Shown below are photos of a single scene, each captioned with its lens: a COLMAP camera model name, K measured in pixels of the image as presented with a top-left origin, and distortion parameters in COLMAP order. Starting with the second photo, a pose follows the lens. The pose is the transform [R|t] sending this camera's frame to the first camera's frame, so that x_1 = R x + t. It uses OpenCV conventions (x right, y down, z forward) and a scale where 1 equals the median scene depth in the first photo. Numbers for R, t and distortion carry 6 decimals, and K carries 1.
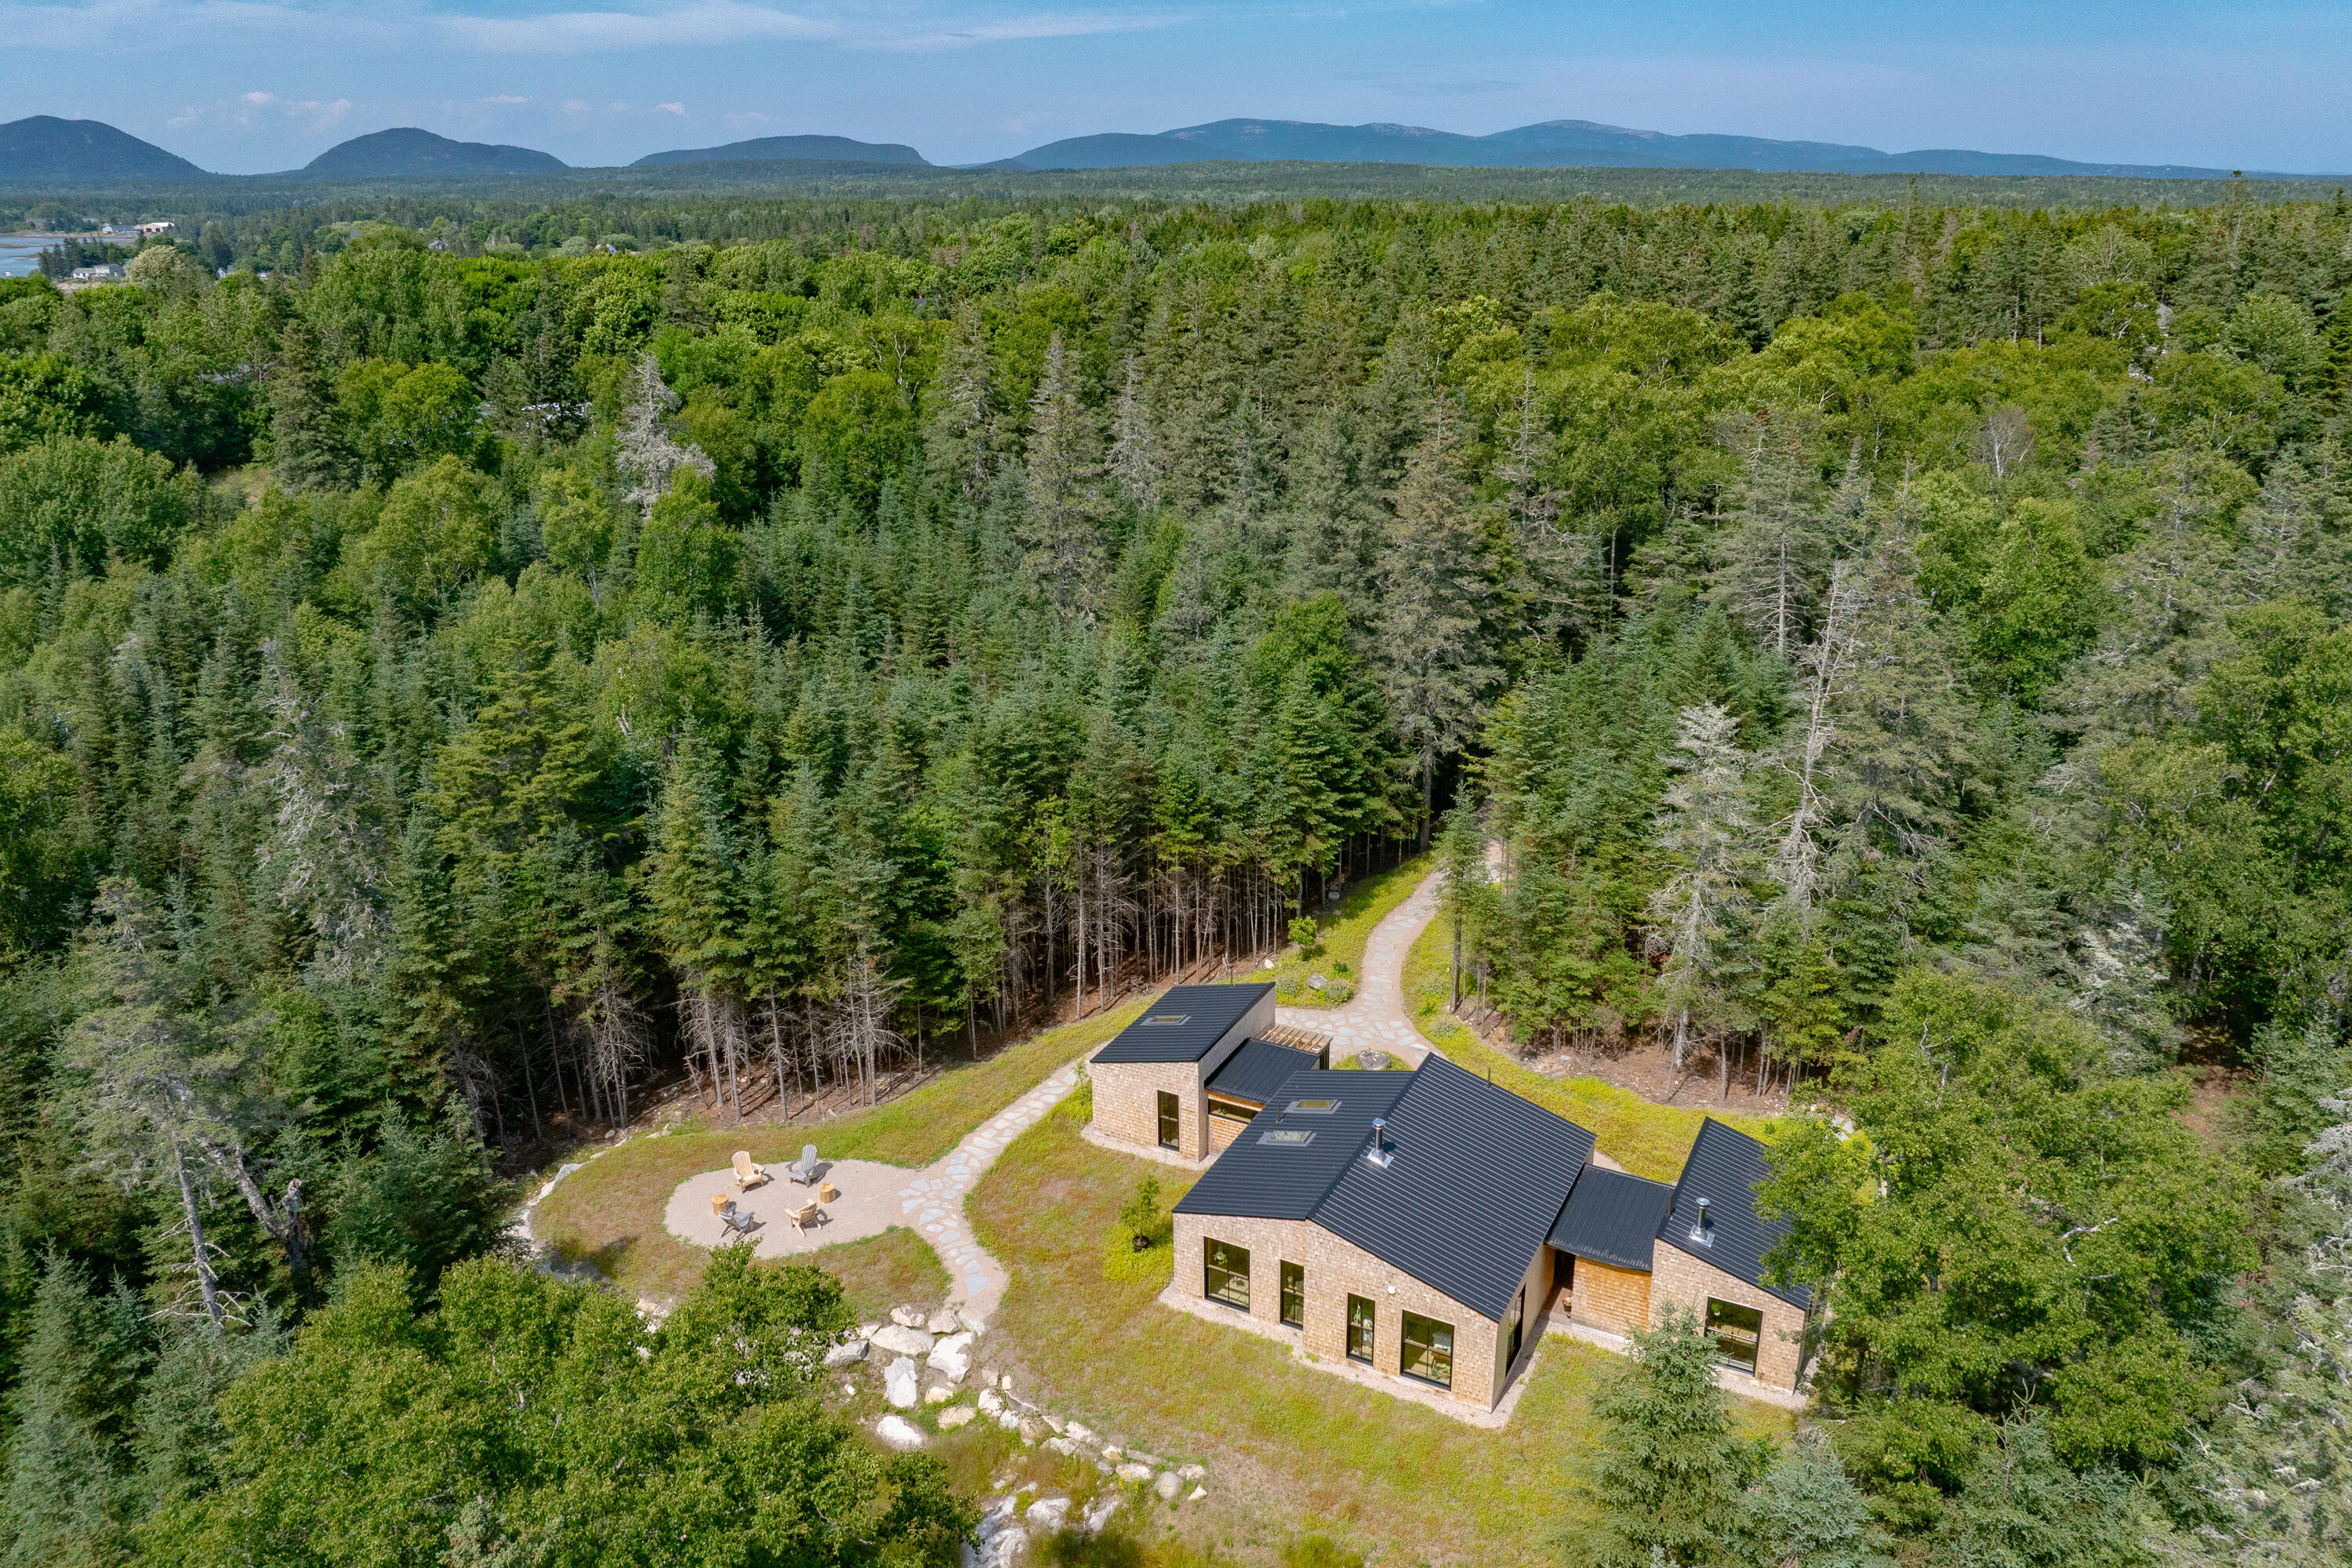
lens RADIAL K [[1711.2, 0, 1208.6], [0, 1711.2, 783.1], [0, 0, 1]] dist [0.003598, 0.000670]
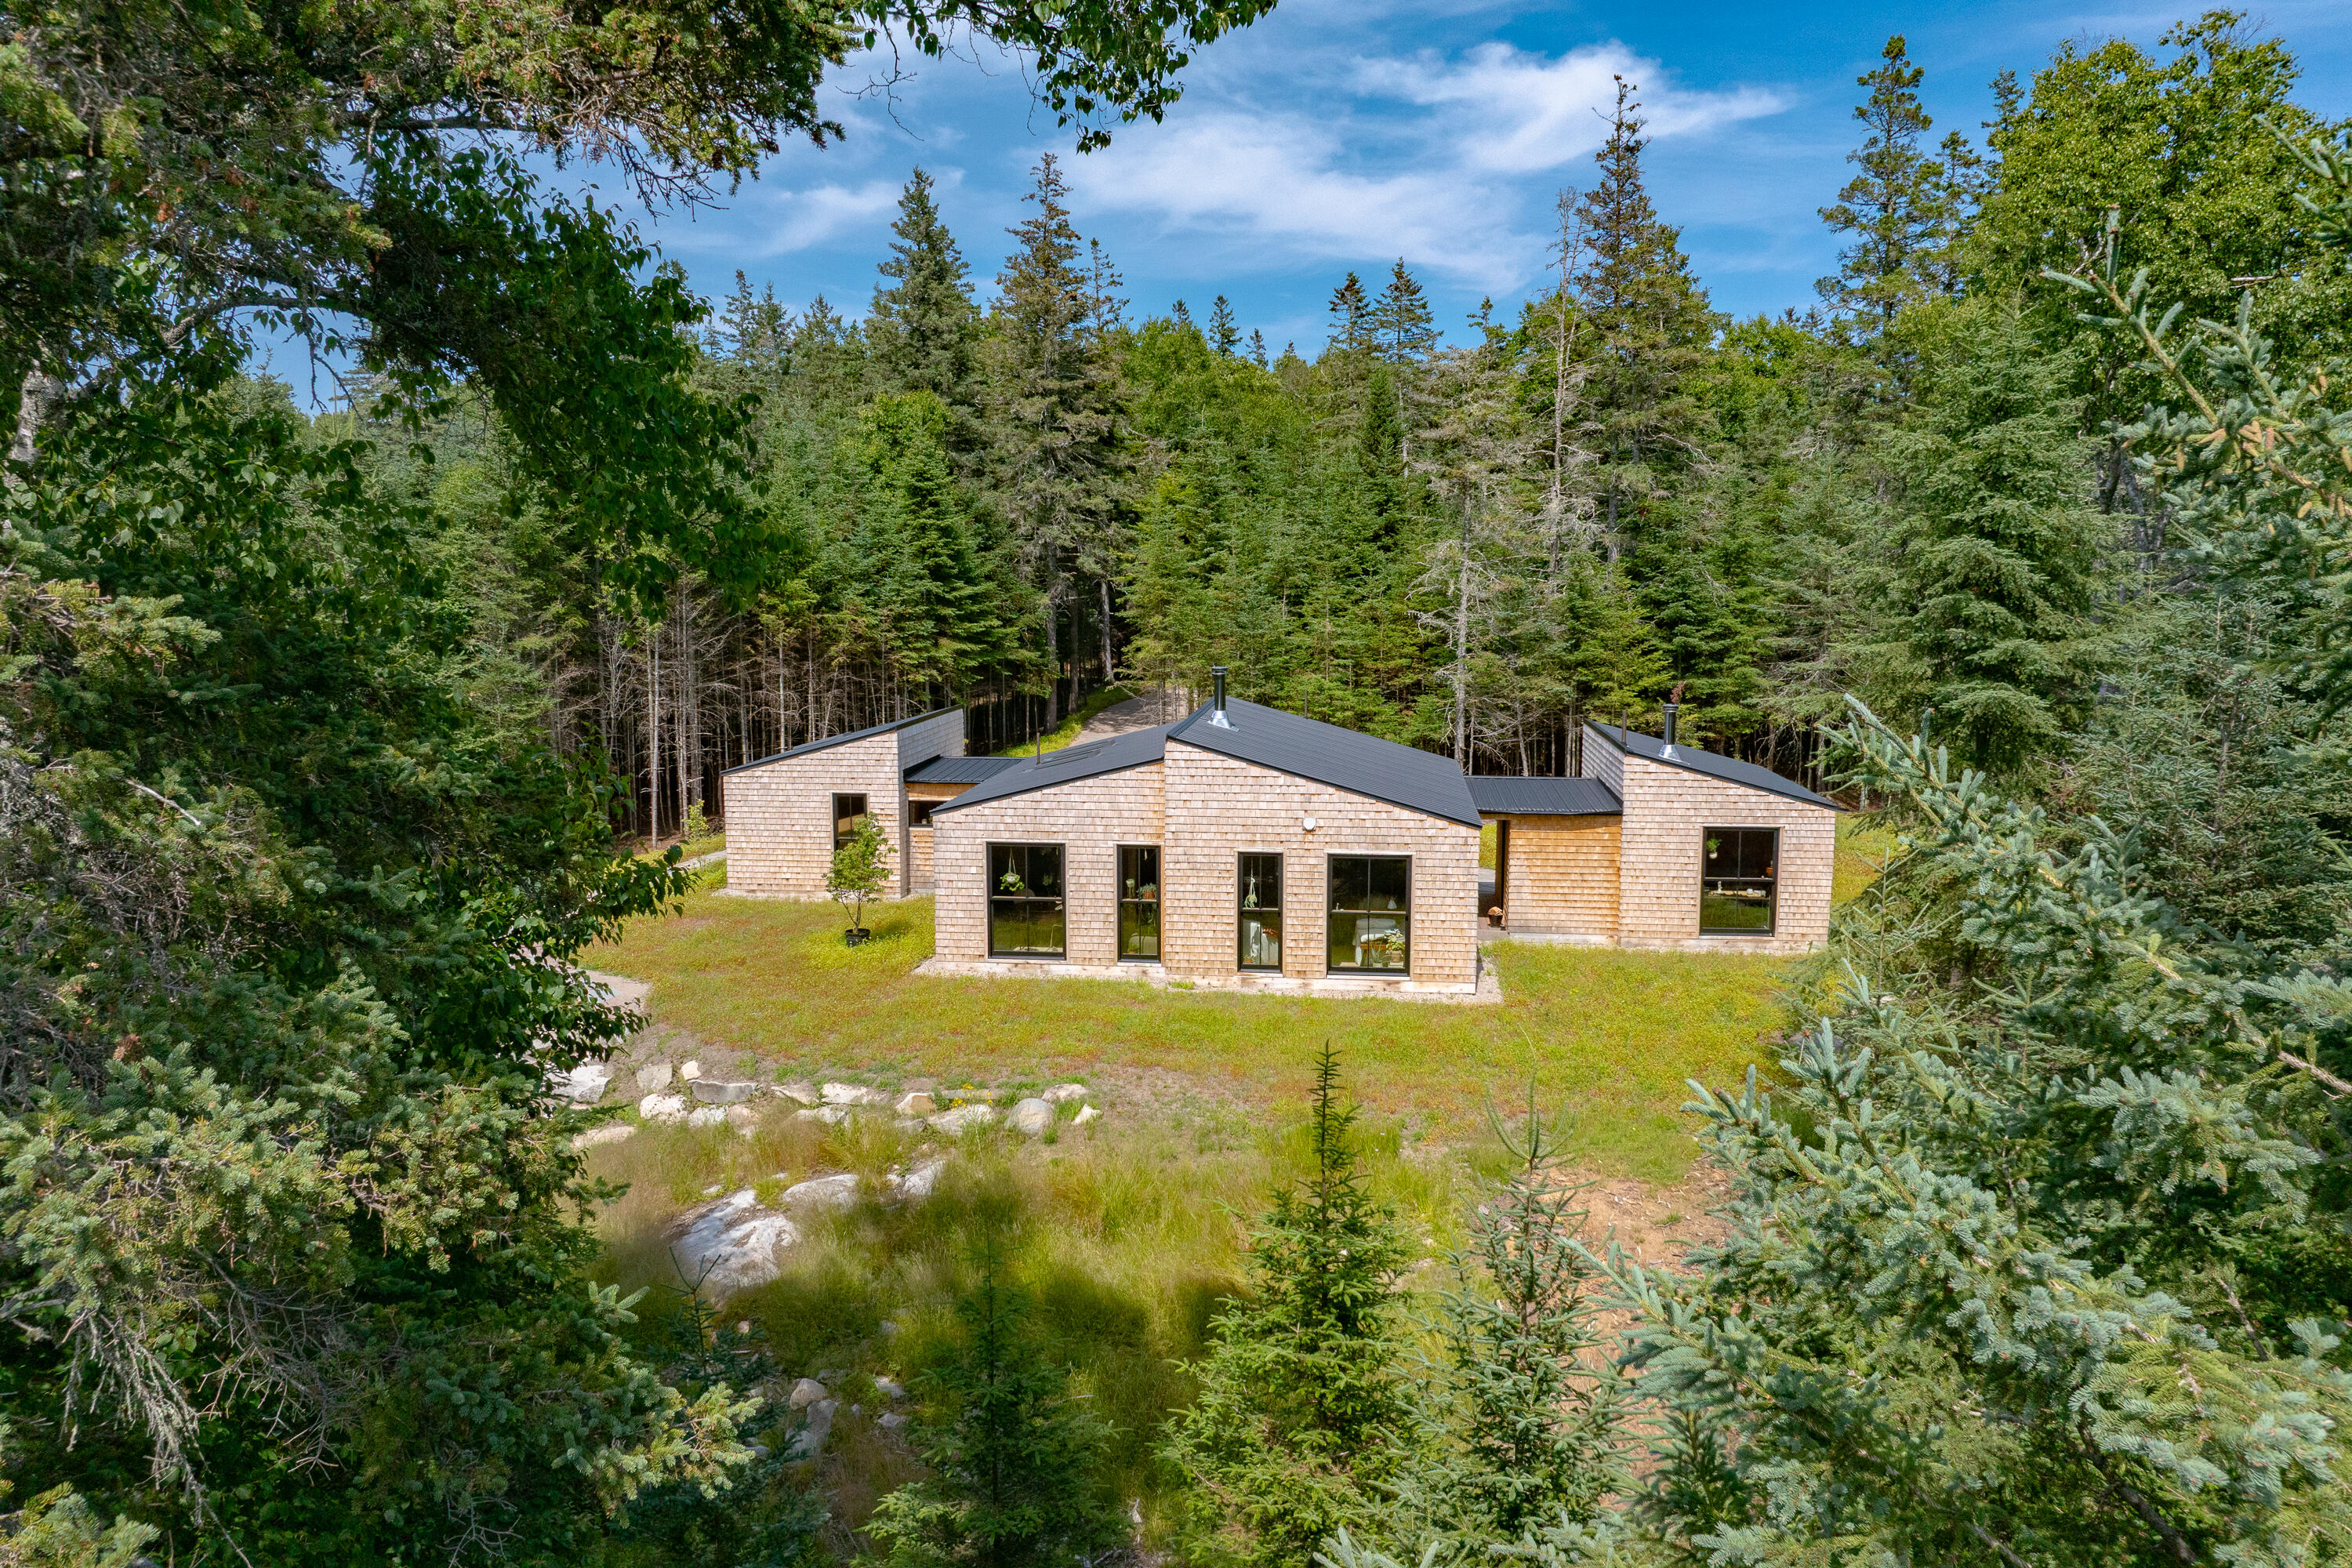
lens RADIAL K [[1711.2, 0, 1208.6], [0, 1711.2, 783.1], [0, 0, 1]] dist [0.003598, 0.000670]
pose [[0.934213, -0.043916, 0.354003, -0.155235], [0.124325, 0.970254, -0.207727, 0.399308], [-0.334350, 0.238072, 0.911883, 0.399502]]
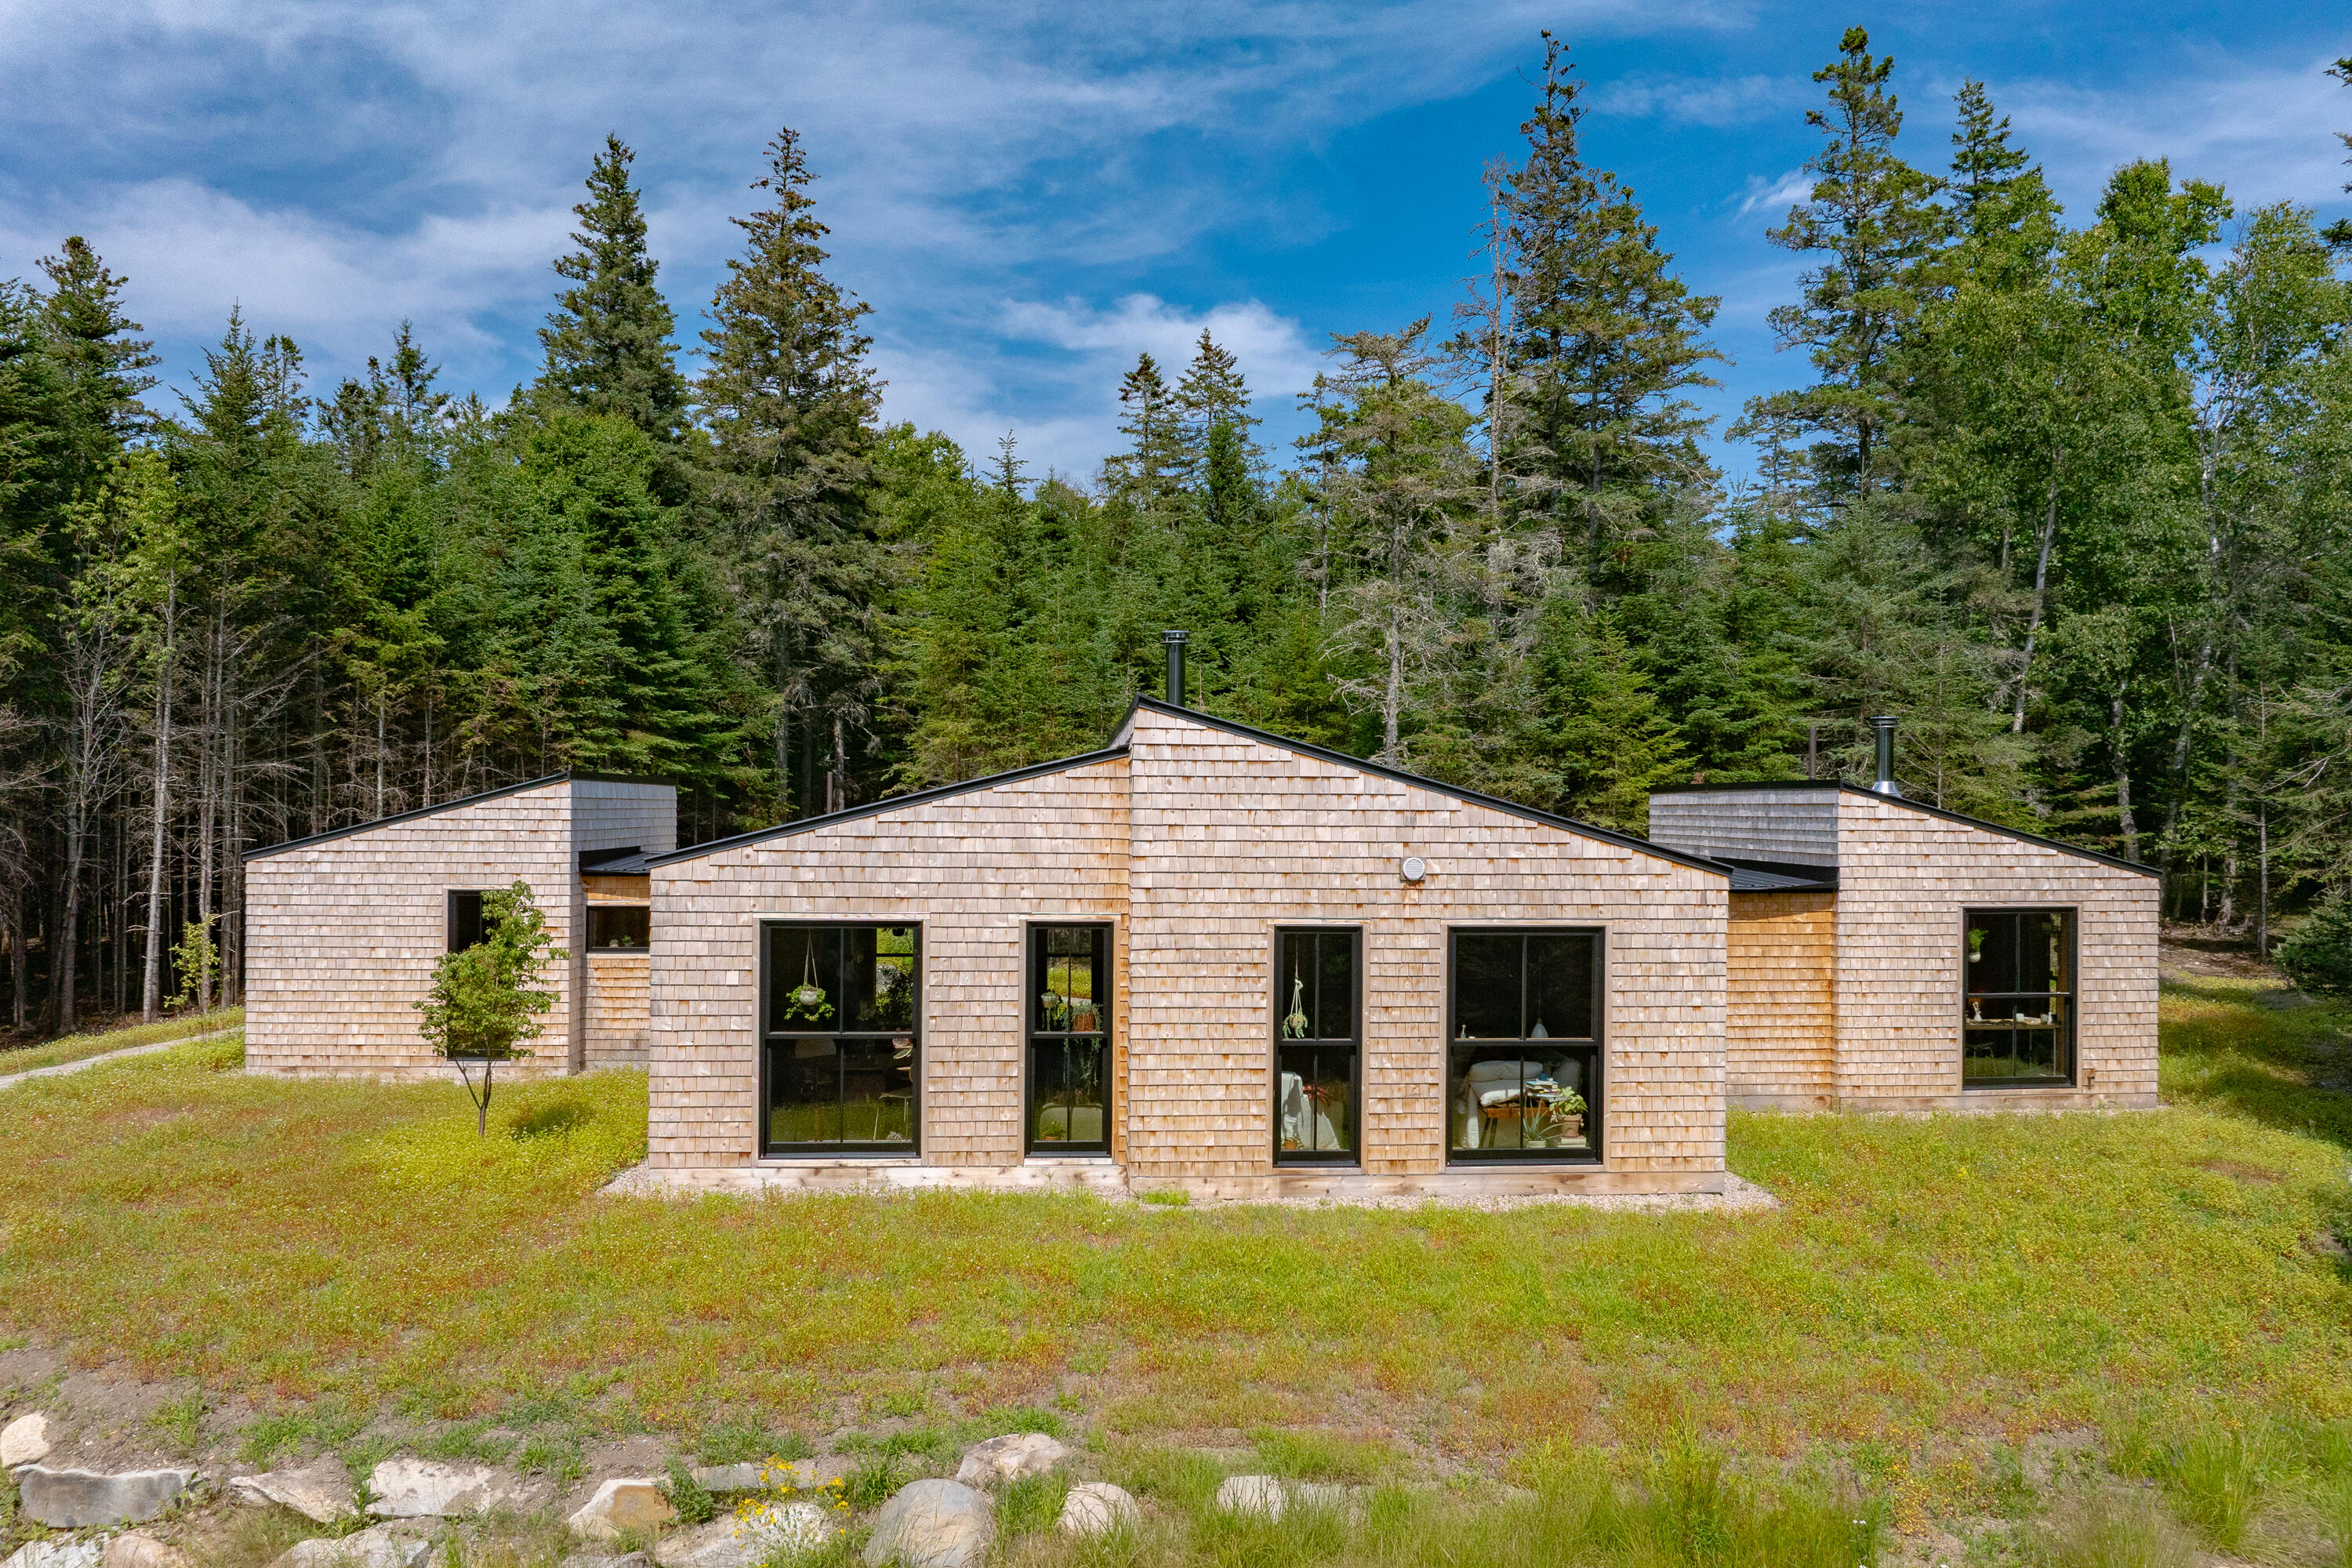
lens RADIAL K [[1753.2, 0, 1214.4], [0, 1753.2, 791.6], [0, 0, 1]] dist [-0.033649, -0.000009]
pose [[0.853029, 0.011734, 0.521732, -0.104104], [0.177475, 0.933637, -0.311167, 0.370628], [-0.490760, 0.358029, 0.794336, 0.715696]]
